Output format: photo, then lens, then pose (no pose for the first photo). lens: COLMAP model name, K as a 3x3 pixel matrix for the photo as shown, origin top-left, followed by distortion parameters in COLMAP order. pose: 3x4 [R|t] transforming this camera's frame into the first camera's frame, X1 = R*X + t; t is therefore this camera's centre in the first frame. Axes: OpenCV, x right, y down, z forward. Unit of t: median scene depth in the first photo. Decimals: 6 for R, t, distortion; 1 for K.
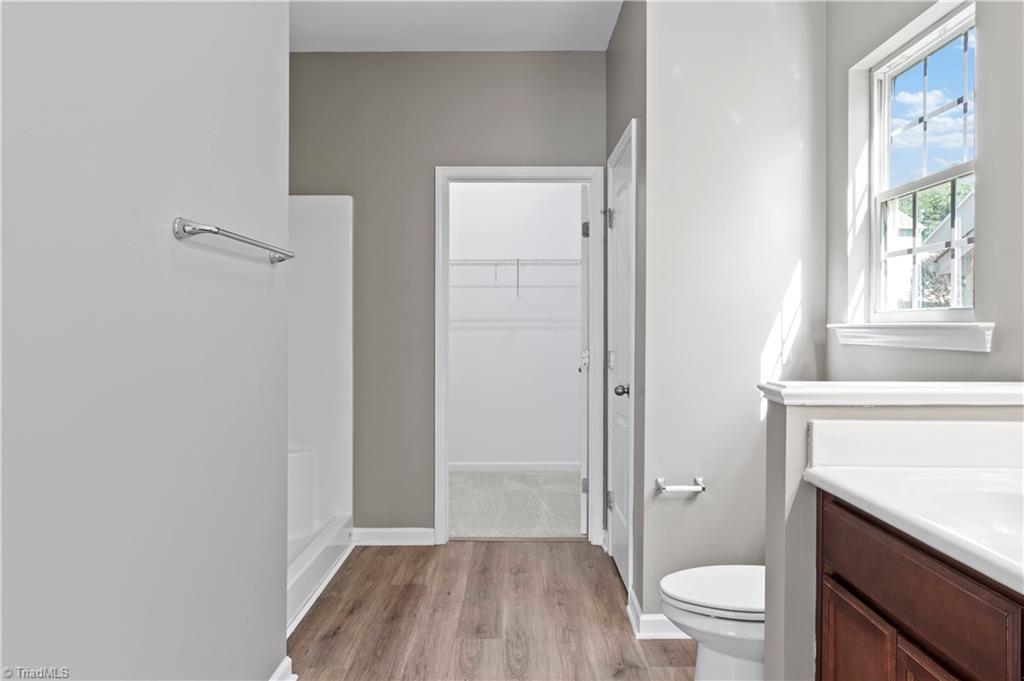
lens RADIAL K [[671.2, 0, 511.1], [0, 671.2, 339.9], [0, 0, 1]] dist [-0.003823, -0.001038]
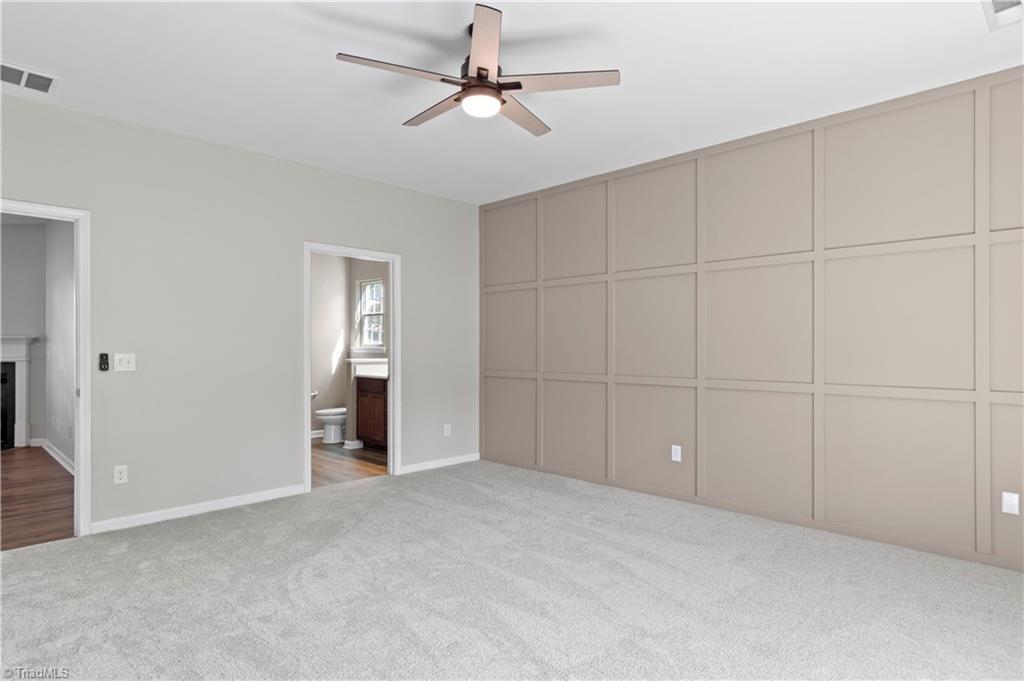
lens RADIAL K [[559.2, 0, 513.8], [0, 559.2, 343.2], [0, 0, 1]] dist [0.003564, 0.004533]
pose [[0.702994, 0.006852, 0.711163, -1.131640], [0.002312, 0.999926, -0.011919, -0.009601], [-0.711192, 0.010023, 0.702926, -1.883635]]
